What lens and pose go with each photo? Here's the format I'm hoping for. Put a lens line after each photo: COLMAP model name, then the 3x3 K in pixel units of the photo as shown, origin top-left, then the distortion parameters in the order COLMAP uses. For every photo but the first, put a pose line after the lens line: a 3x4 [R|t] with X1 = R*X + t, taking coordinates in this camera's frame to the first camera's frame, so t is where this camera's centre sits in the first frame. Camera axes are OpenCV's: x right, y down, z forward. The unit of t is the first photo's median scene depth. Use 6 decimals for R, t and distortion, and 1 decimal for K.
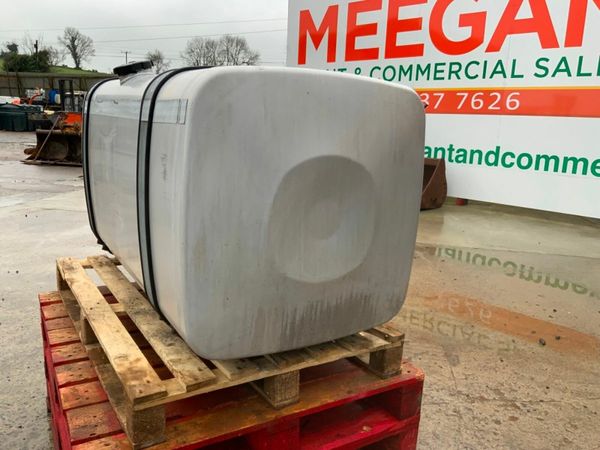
lens RADIAL K [[495.9, 0, 299.9], [0, 495.9, 222.8], [0, 0, 1]] dist [0.060706, -0.110728]
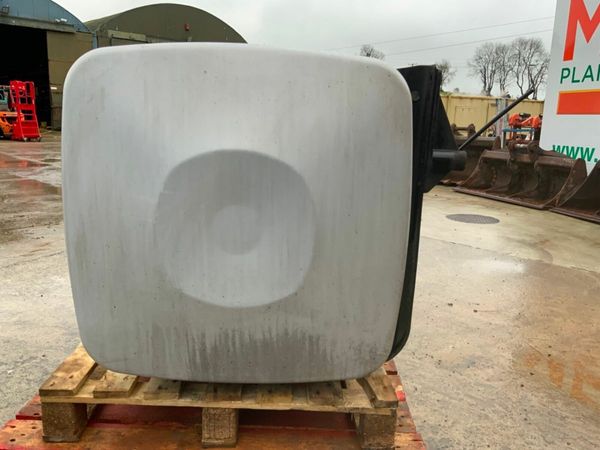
lens RADIAL K [[495.9, 0, 303.3], [0, 495.9, 221.3], [0, 0, 1]] dist [0.060706, -0.110728]
pose [[0.859810, 0.087680, -0.503031, 0.261905], [-0.097959, 0.995172, 0.006024, -0.017382], [0.501130, 0.044097, 0.864248, 0.172697]]
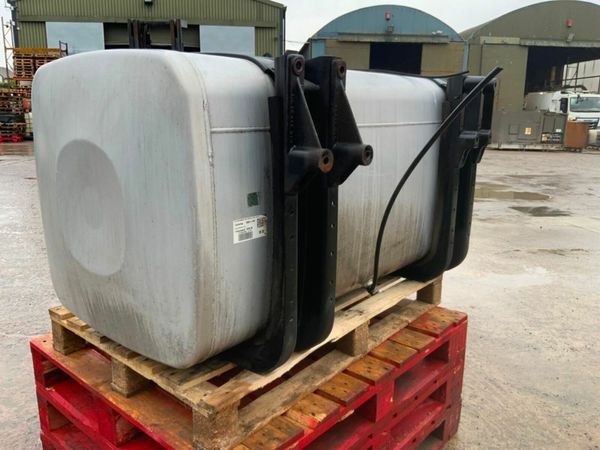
lens RADIAL K [[495.9, 0, 296.3], [0, 495.9, 223.0], [0, 0, 1]] dist [0.060706, -0.110728]
pose [[0.321661, 0.163238, -0.932678, 0.516532], [-0.193982, 0.975495, 0.103832, -0.073924], [0.926772, 0.147524, 0.345443, 0.498320]]
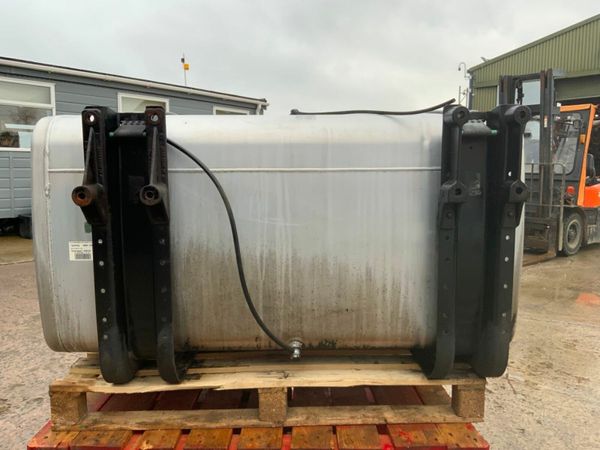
lens RADIAL K [[495.9, 0, 300.6], [0, 495.9, 223.4], [0, 0, 1]] dist [0.060706, -0.110728]
pose [[-0.497167, 0.051538, -0.866123, 0.454377], [-0.206375, 0.962562, 0.175739, -0.171166], [0.842754, 0.266118, -0.467918, 0.977054]]
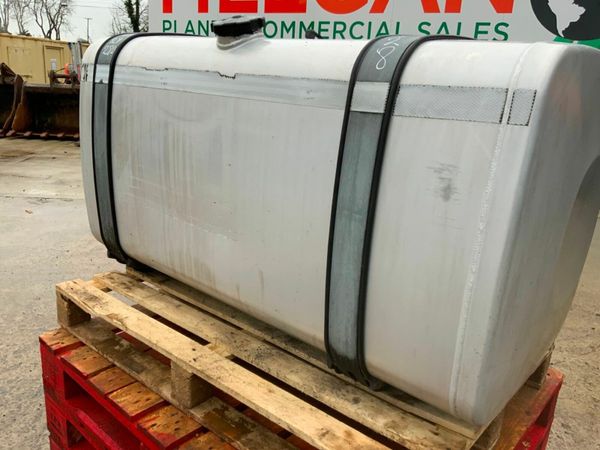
lens RADIAL K [[495.9, 0, 300.3], [0, 495.9, 227.2], [0, 0, 1]] dist [0.060706, -0.110728]
pose [[0.947489, -0.072136, 0.311547, -0.293784], [0.042901, 0.994092, 0.099700, -0.053575], [-0.316899, -0.081099, 0.944986, 0.167422]]
